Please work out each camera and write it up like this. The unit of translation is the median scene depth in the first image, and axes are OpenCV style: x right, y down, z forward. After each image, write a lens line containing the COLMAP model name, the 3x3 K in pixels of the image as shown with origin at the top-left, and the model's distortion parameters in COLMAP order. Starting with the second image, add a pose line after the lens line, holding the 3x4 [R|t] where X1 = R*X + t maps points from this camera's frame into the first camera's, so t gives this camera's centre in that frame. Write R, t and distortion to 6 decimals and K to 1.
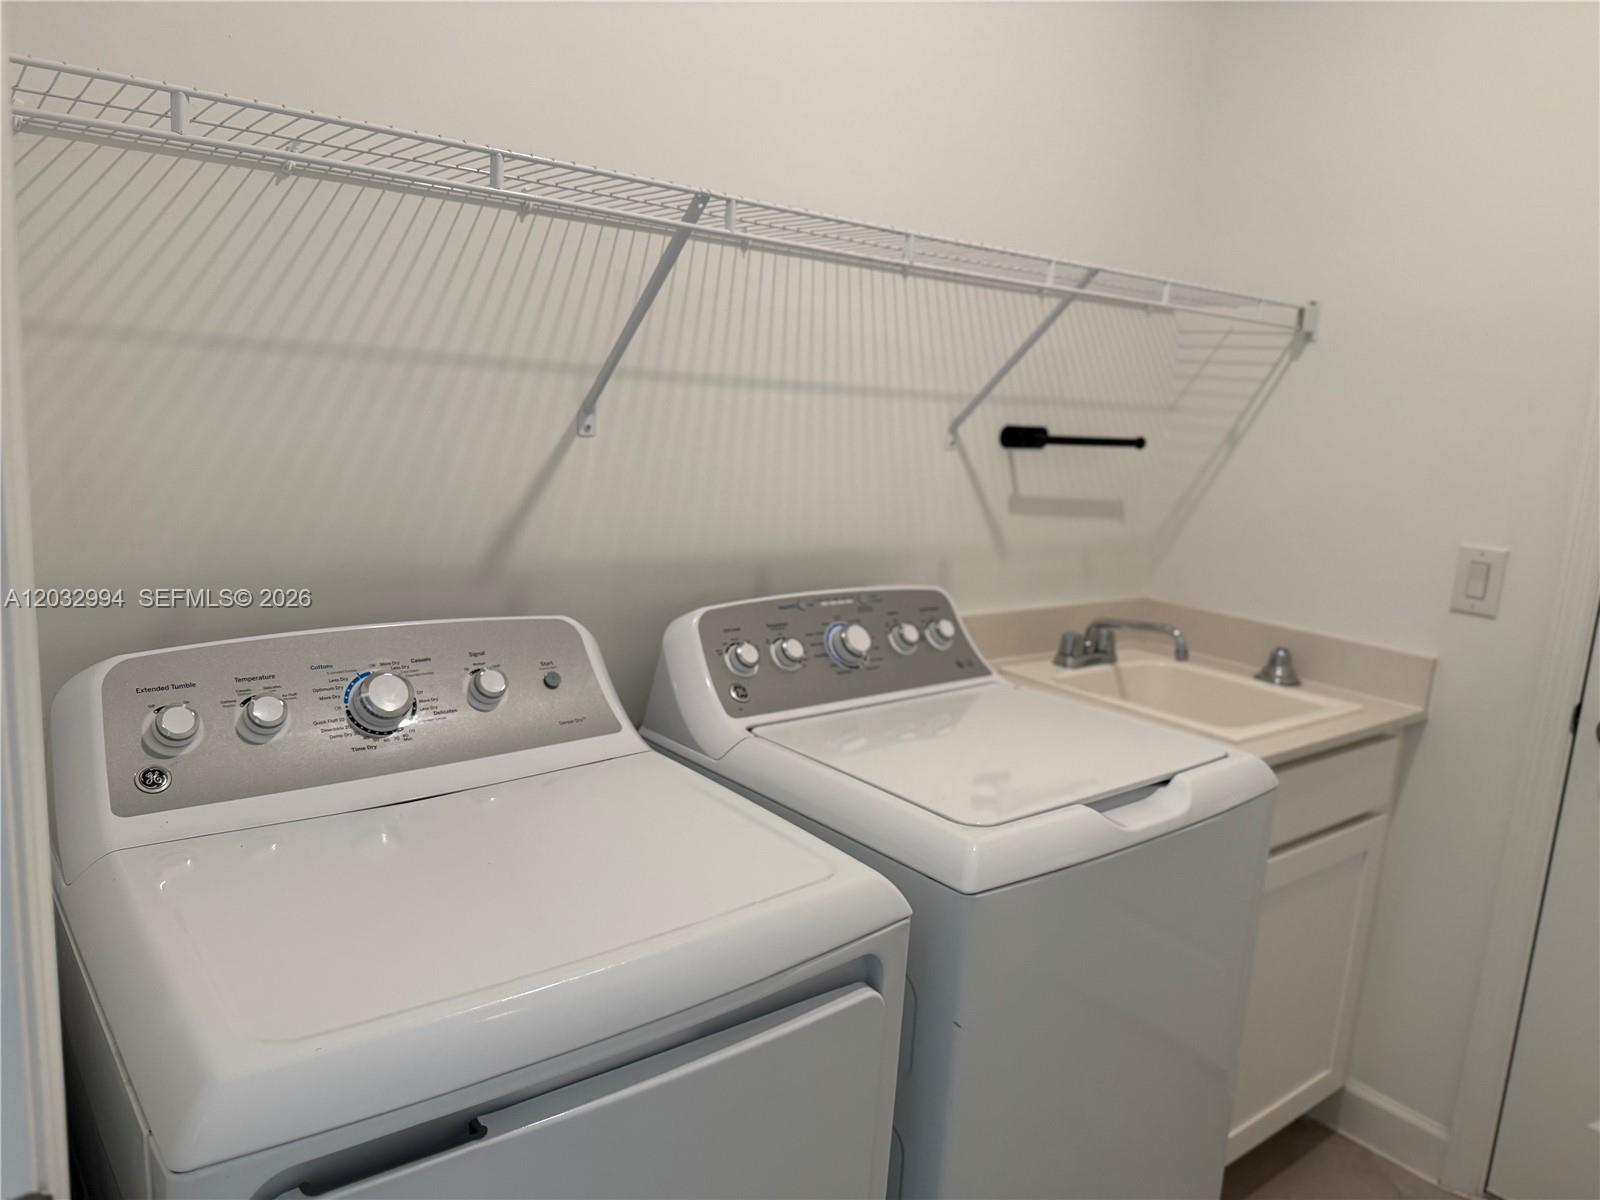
lens RADIAL K [[1140.4, 0, 800.0], [0, 1140.4, 600.0], [0, 0, 1]] dist [0.187021, -0.442970]
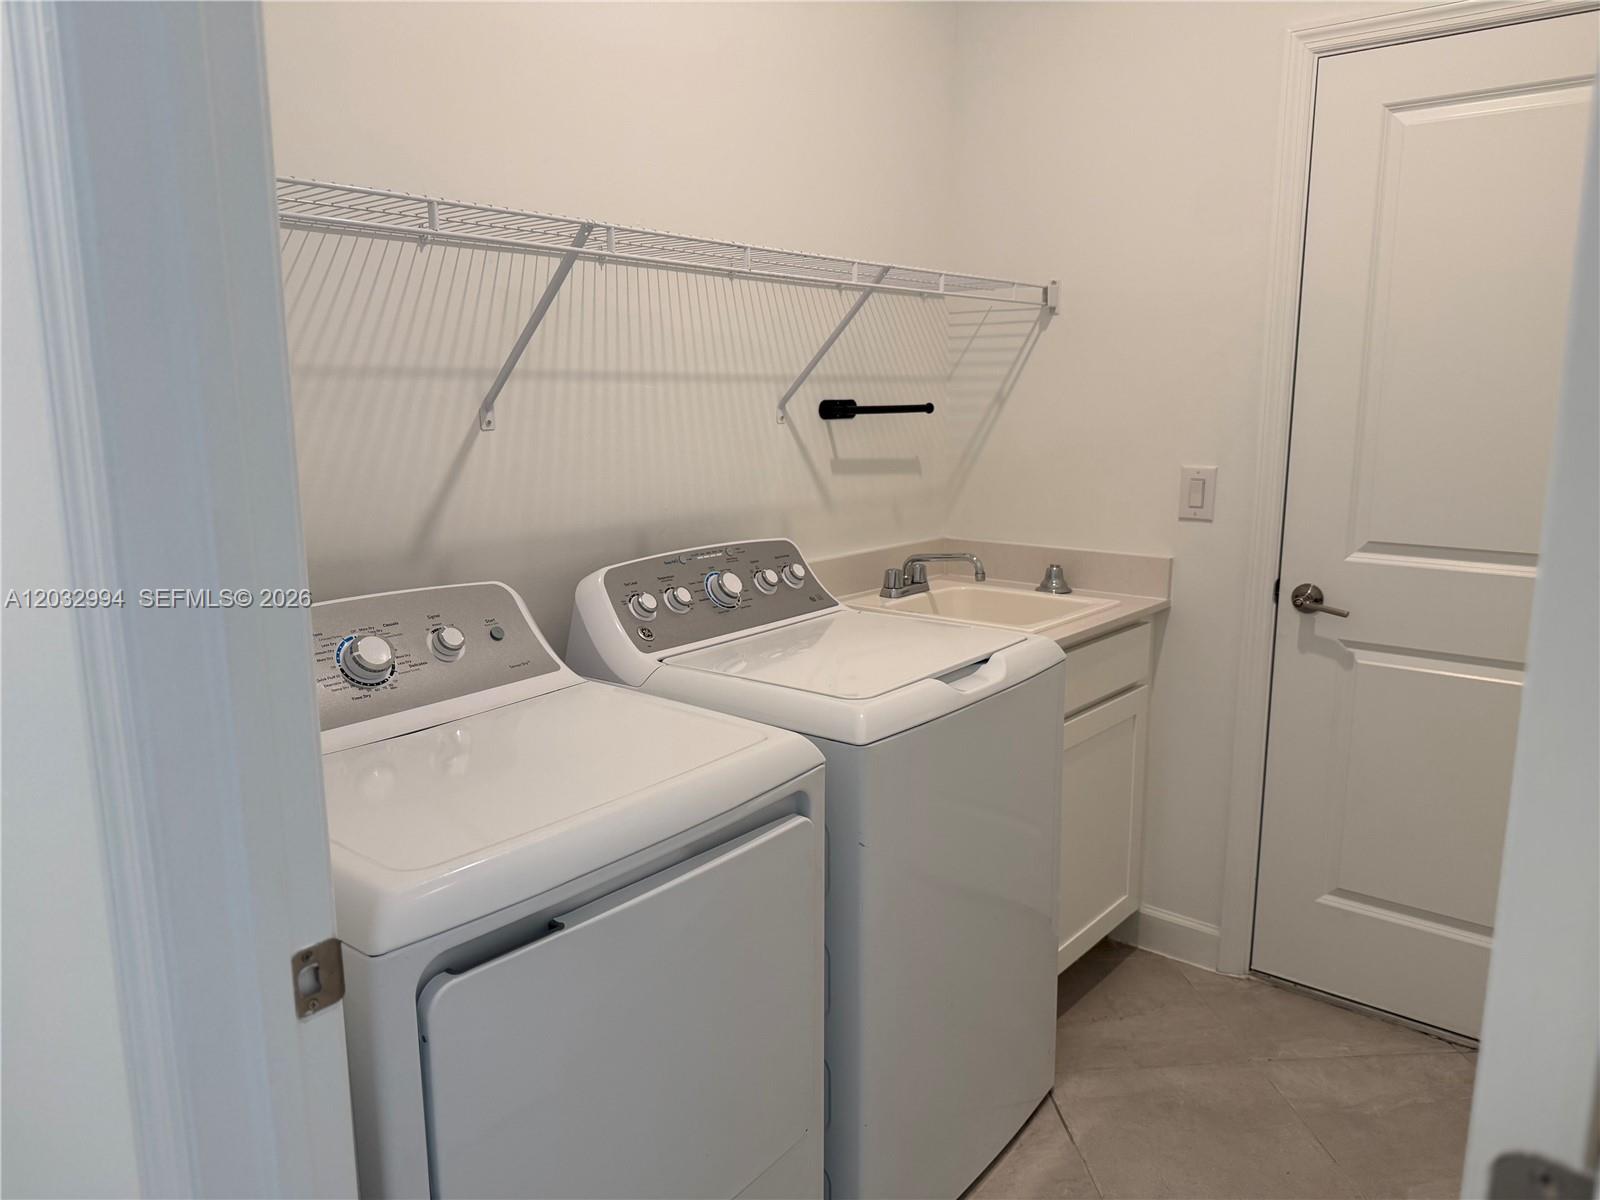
lens RADIAL K [[1124.2, 0, 803.0], [0, 1124.2, 606.3], [0, 0, 1]] dist [0.143272, -0.230805]
pose [[0.978032, -0.103468, 0.180963, -0.093500], [0.100370, 0.994605, 0.026219, 0.034551], [-0.182700, -0.007480, 0.983140, -0.182176]]
